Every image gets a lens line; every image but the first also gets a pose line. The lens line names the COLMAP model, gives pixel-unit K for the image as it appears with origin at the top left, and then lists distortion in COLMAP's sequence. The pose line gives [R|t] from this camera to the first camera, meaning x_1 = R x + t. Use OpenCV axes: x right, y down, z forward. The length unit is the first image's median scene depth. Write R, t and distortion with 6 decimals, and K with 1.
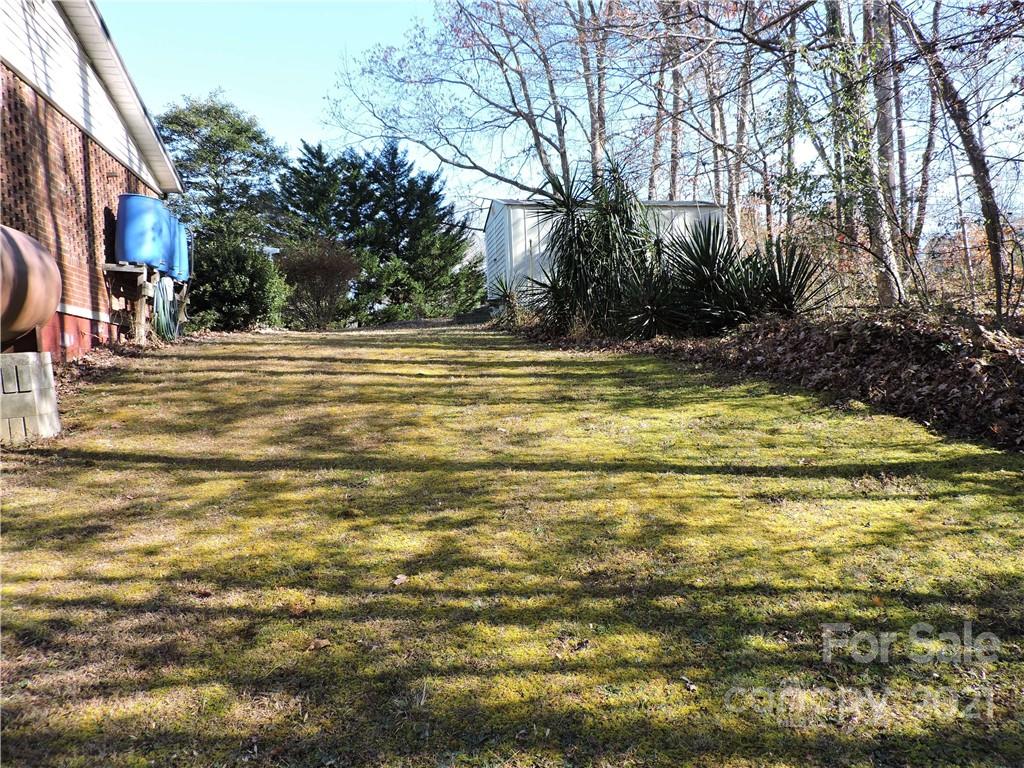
lens RADIAL K [[730.7, 0, 511.1], [0, 730.7, 381.9], [0, 0, 1]] dist [-0.013609, 0.006088]
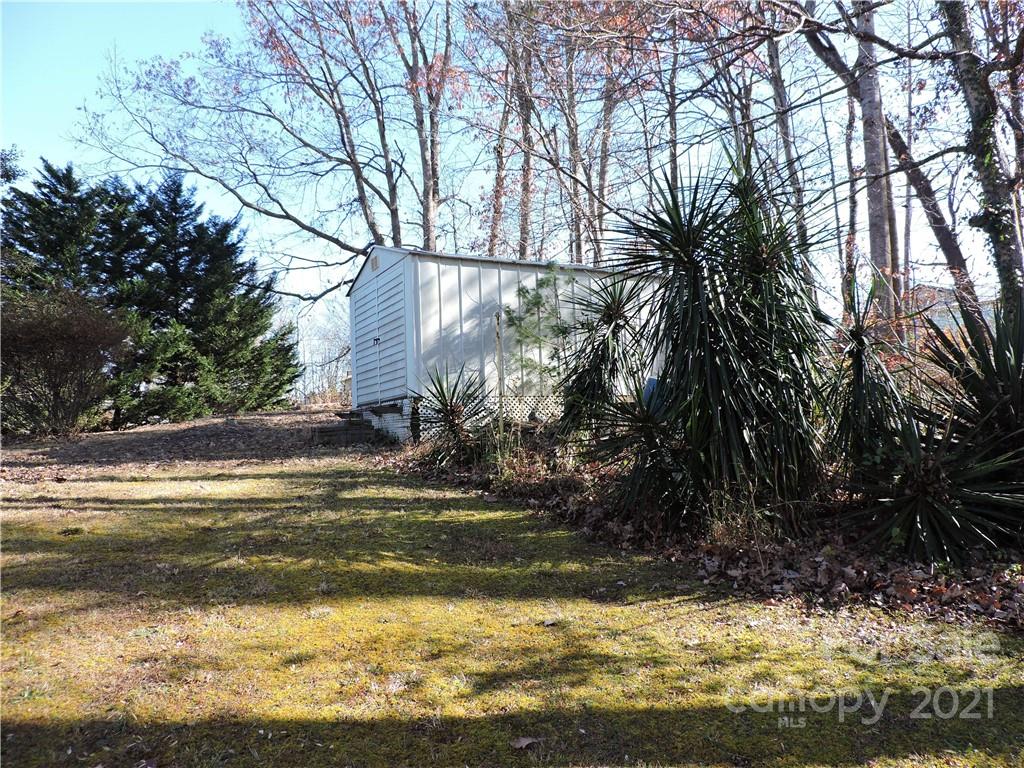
lens RADIAL K [[730.7, 0, 510.4], [0, 730.7, 385.7], [0, 0, 1]] dist [-0.013609, 0.006088]
pose [[0.954124, 0.024057, 0.298444, -0.050129], [0.004177, 0.995600, -0.093607, -0.033522], [-0.299383, 0.090560, 0.949826, 0.184588]]
